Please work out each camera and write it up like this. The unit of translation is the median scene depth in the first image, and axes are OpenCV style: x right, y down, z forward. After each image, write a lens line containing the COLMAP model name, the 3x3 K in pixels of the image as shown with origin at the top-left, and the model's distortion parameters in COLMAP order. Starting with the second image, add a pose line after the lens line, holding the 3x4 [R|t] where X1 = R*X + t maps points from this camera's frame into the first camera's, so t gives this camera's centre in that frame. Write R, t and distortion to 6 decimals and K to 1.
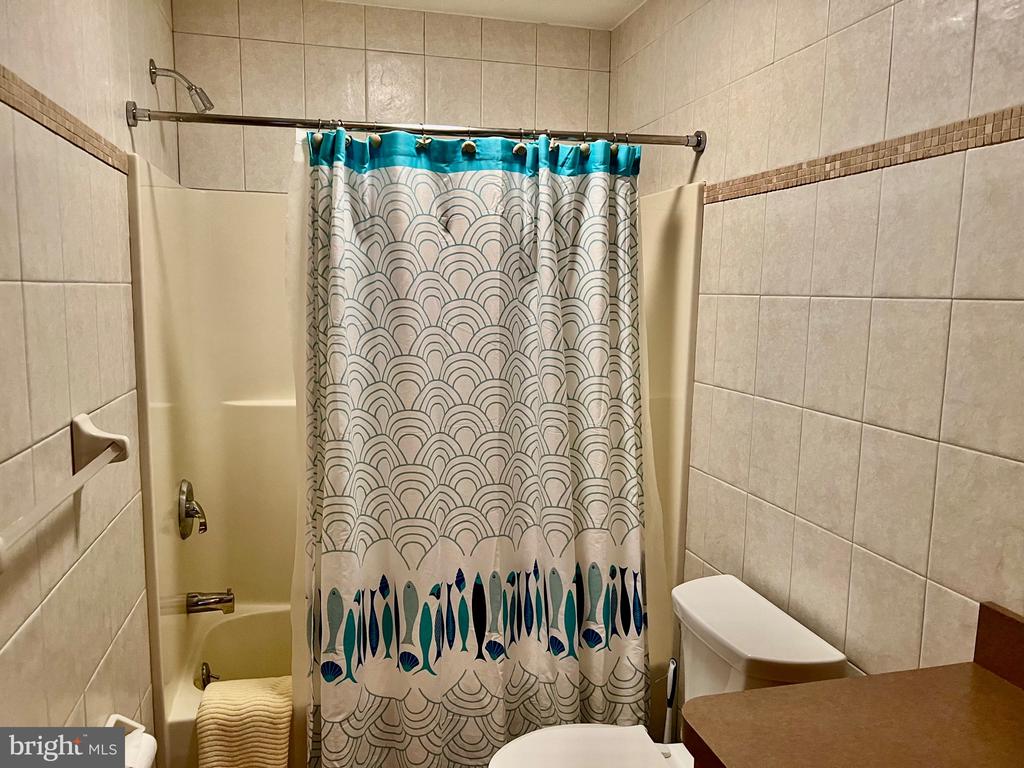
lens RADIAL K [[772.3, 0, 509.8], [0, 772.3, 393.3], [0, 0, 1]] dist [0.121434, -0.168245]
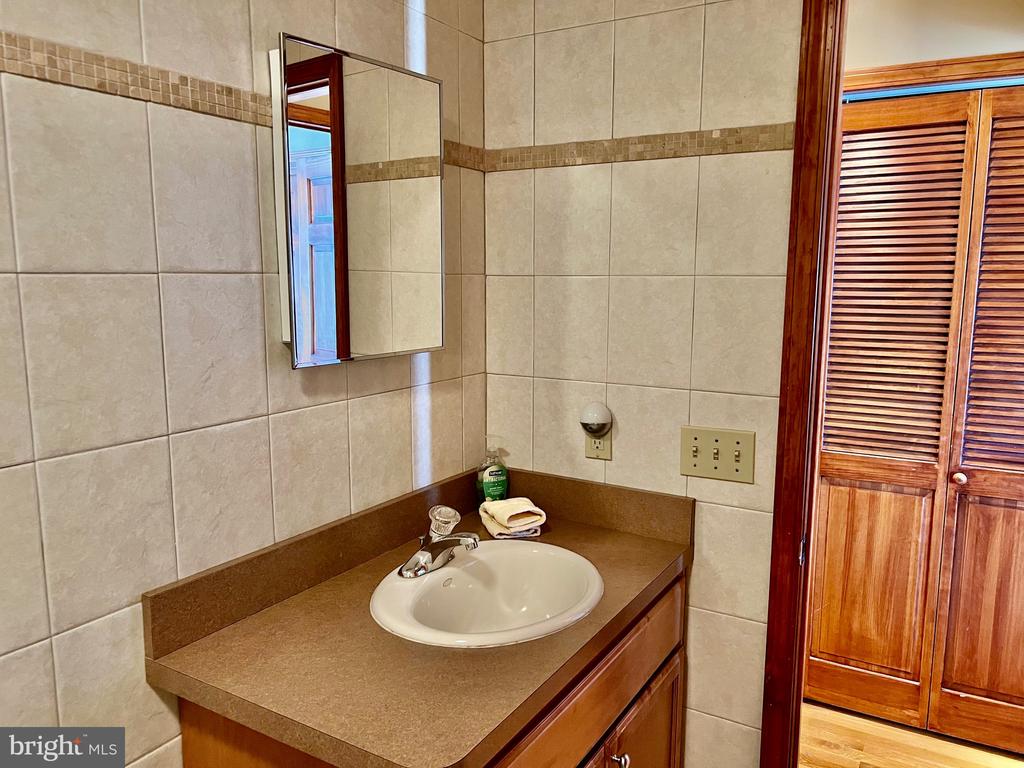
lens RADIAL K [[772.3, 0, 509.8], [0, 772.3, 393.3], [0, 0, 1]] dist [0.121434, -0.168245]
pose [[-0.701376, -0.125000, 0.701745, -0.334093], [0.080375, 0.964355, 0.252111, -0.172912], [-0.708245, 0.233228, -0.666328, 1.281664]]
